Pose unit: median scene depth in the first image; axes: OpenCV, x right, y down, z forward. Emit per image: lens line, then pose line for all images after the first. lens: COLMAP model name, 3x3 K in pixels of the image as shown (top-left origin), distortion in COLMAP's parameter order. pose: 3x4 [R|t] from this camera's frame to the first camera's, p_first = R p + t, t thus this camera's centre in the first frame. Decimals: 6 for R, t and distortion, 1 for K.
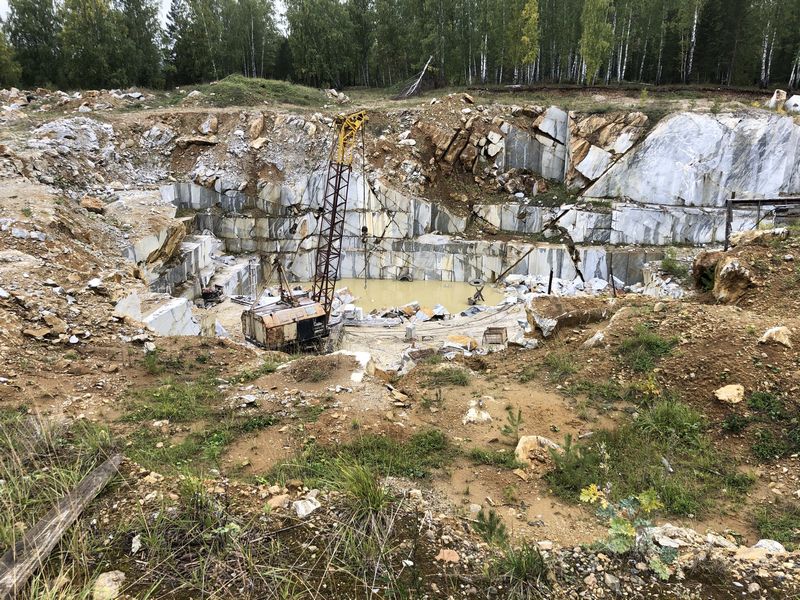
lens RADIAL K [[645.3, 0, 400.5], [0, 645.3, 298.7], [0, 0, 1]] dist [0.041871, -0.054053]
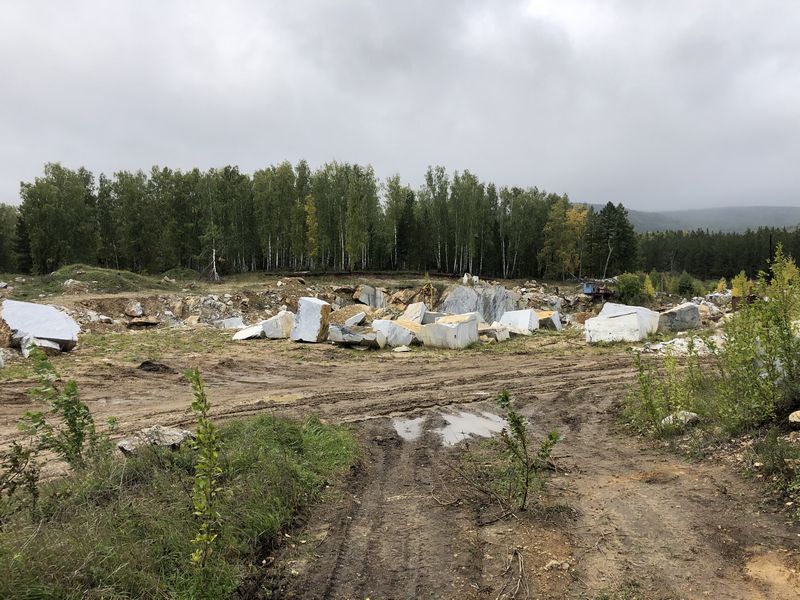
lens RADIAL K [[645.3, 0, 397.3], [0, 645.3, 306.0], [0, 0, 1]] dist [0.041871, -0.054053]
pose [[0.734627, -0.045131, 0.676968, -0.745427], [0.222478, 0.958640, -0.177518, 0.021276], [-0.640957, 0.281020, 0.714284, -0.064858]]
